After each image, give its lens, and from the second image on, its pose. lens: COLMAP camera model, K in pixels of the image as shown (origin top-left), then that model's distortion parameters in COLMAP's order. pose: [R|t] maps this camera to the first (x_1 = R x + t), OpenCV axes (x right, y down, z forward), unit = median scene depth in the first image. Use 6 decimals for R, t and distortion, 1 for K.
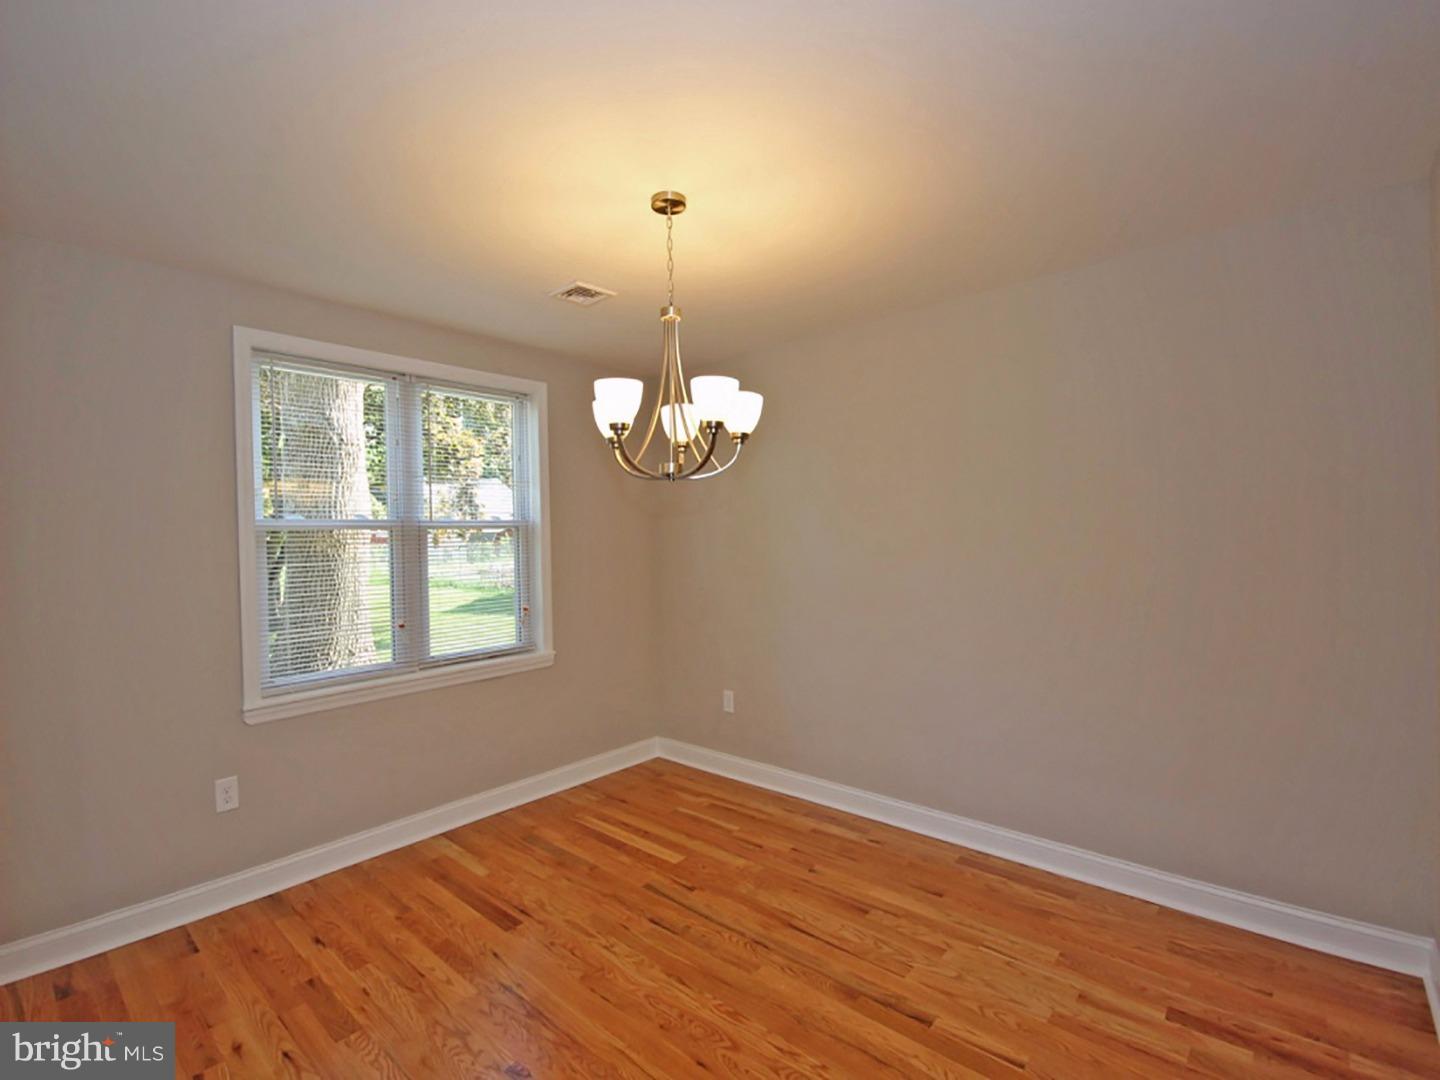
lens RADIAL K [[668.8, 0, 720.3], [0, 668.8, 539.1], [0, 0, 1]] dist [0.021313, 0.000104]
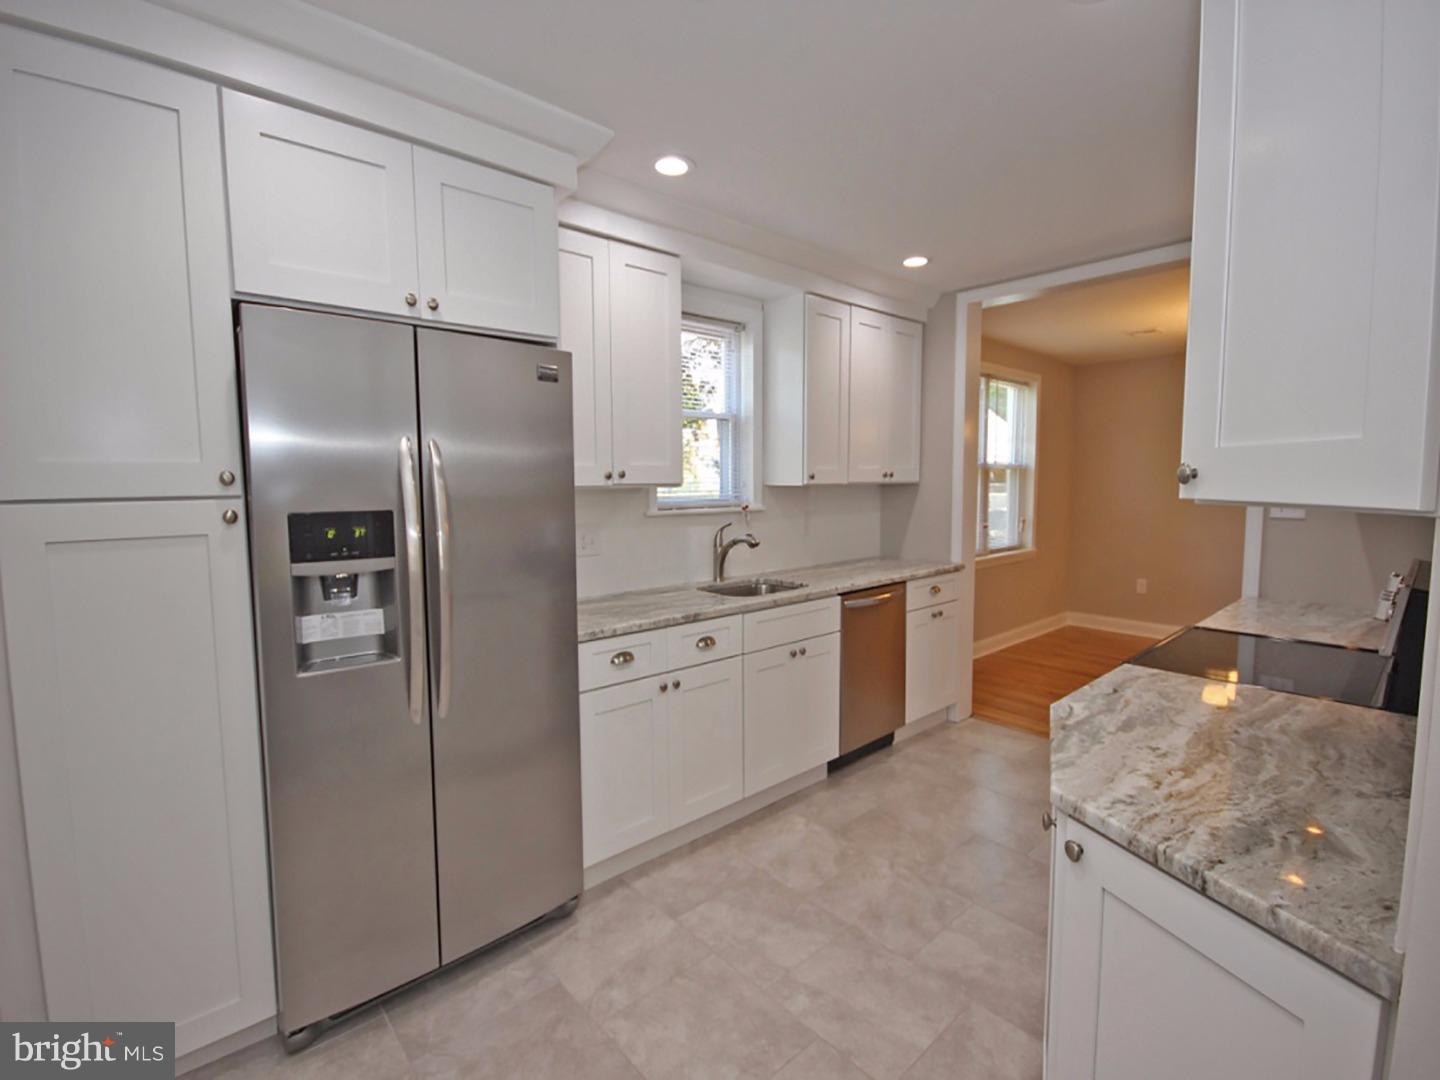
lens RADIAL K [[668.8, 0, 720.3], [0, 668.8, 539.1], [0, 0, 1]] dist [0.021313, 0.000104]
pose [[0.992728, 0.027360, -0.117229, -1.310686], [-0.017477, 0.996269, 0.084518, 0.041840], [0.119104, -0.081855, 0.989502, -1.057103]]
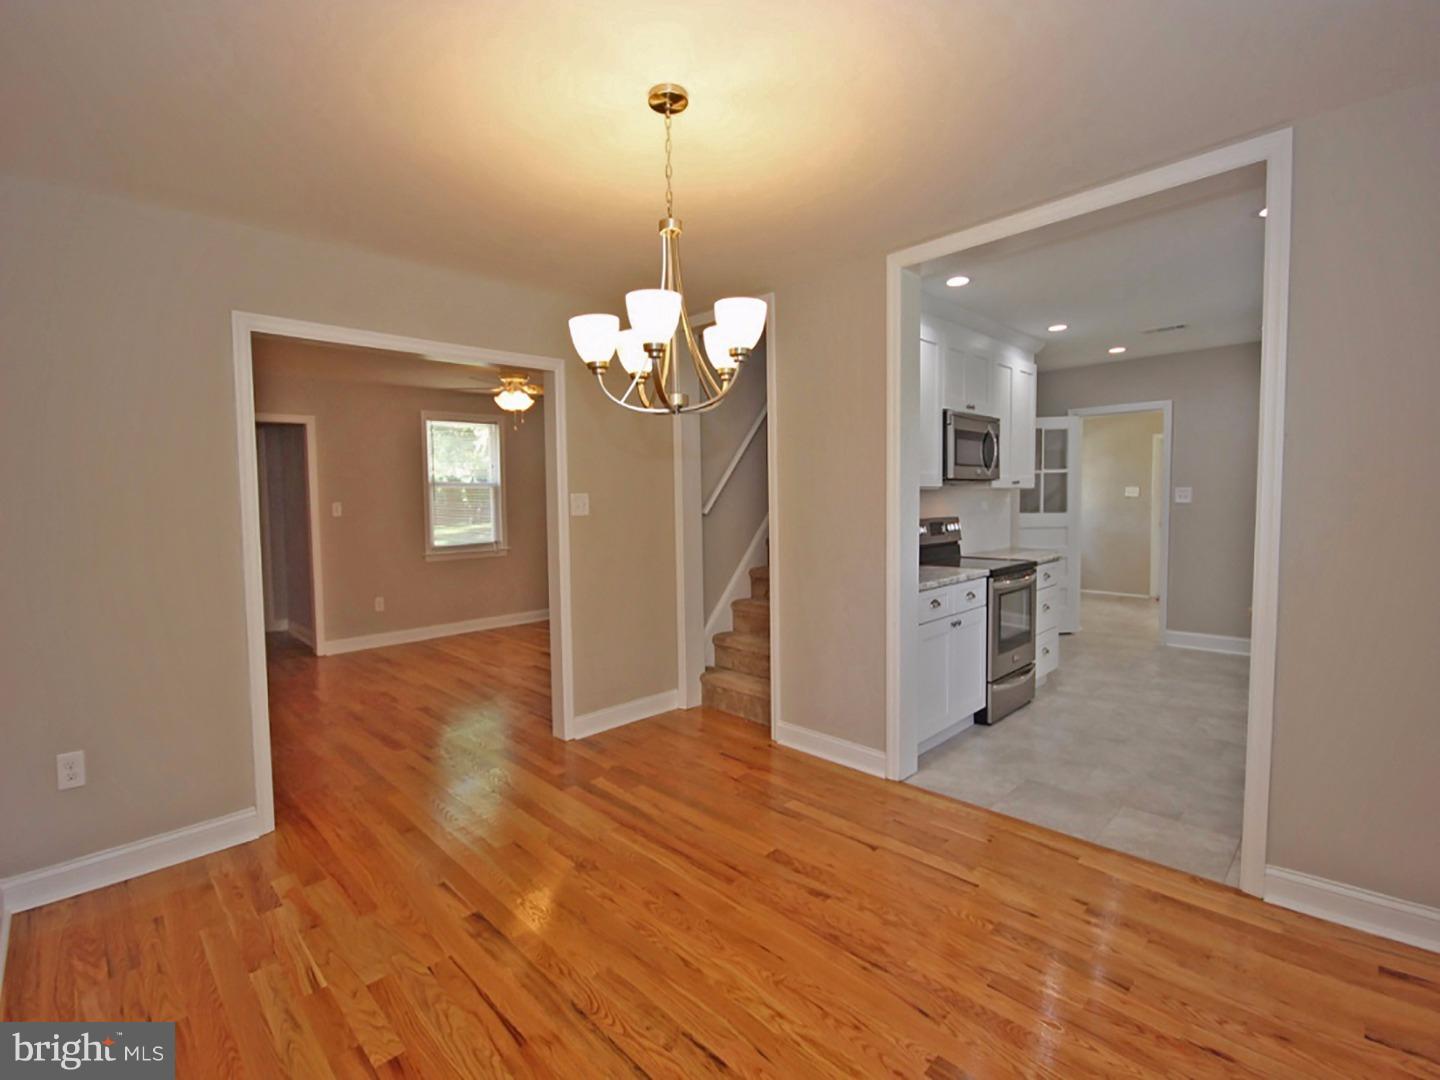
lens RADIAL K [[668.8, 0, 720.3], [0, 668.8, 539.1], [0, 0, 1]] dist [0.021313, 0.000104]
pose [[-0.996350, 0.037757, 0.076564, -0.183343], [0.042512, 0.997205, 0.061447, 0.027007], [-0.074030, 0.064478, -0.995169, 1.745560]]
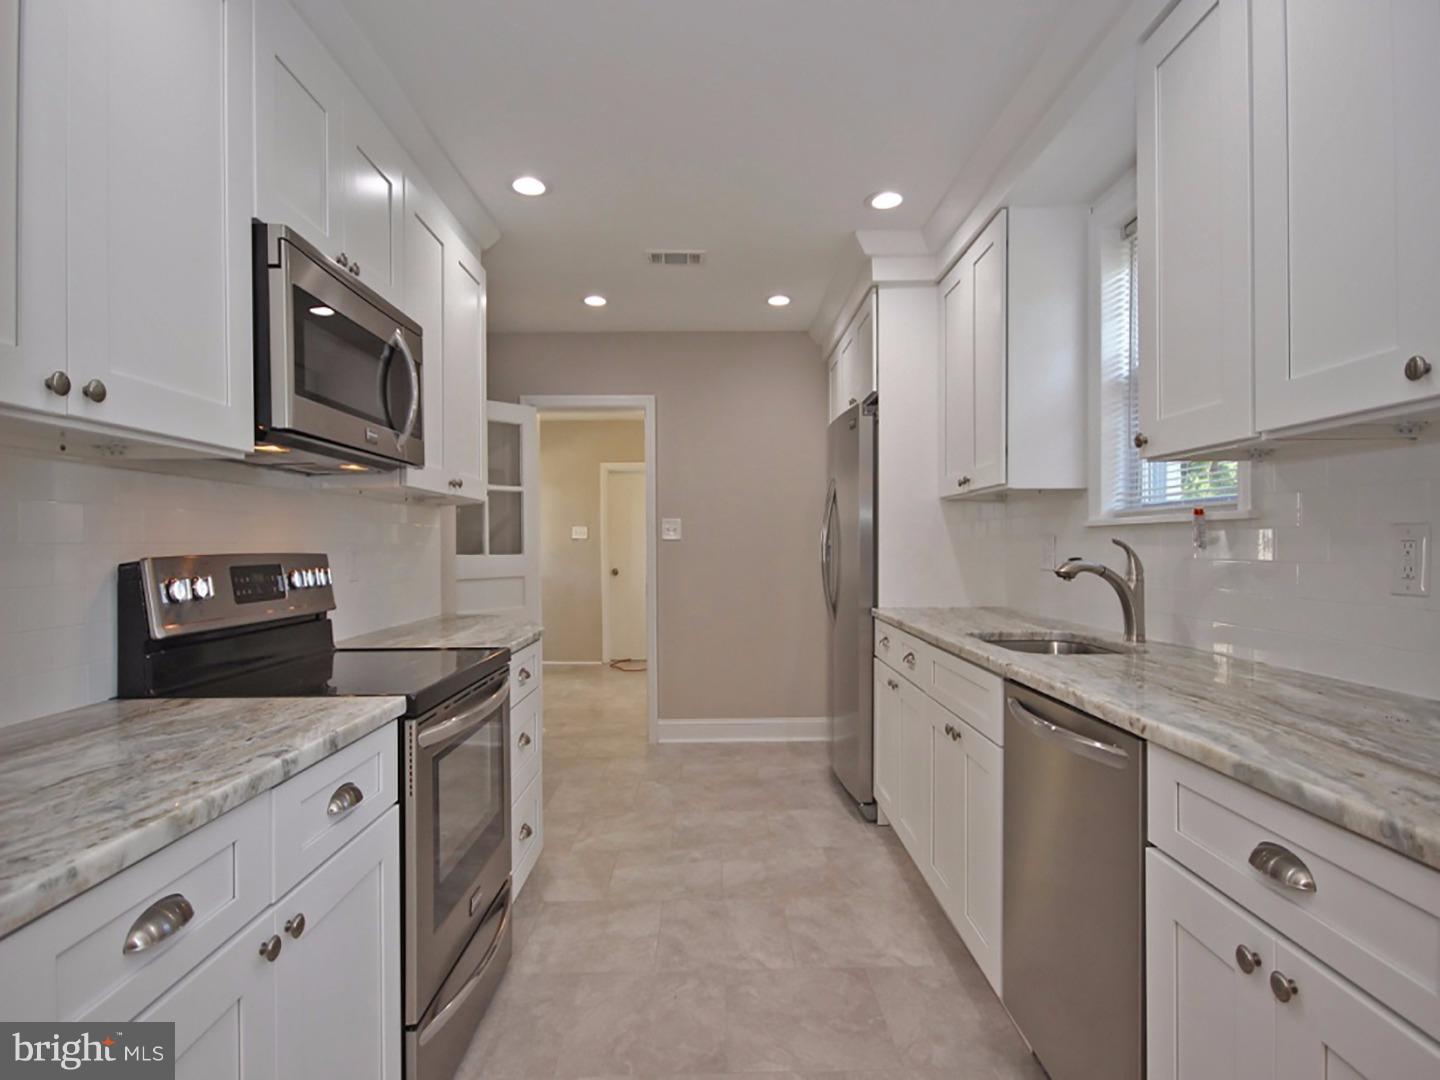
lens RADIAL K [[713.7, 0, 723.7], [0, 713.7, 545.5], [0, 0, 1]] dist [0.000154, -0.000583]
pose [[-0.741344, 0.032929, -0.670317, -0.525149], [0.026826, 0.999451, 0.019429, 0.102951], [0.670589, -0.003578, -0.741821, 0.646371]]
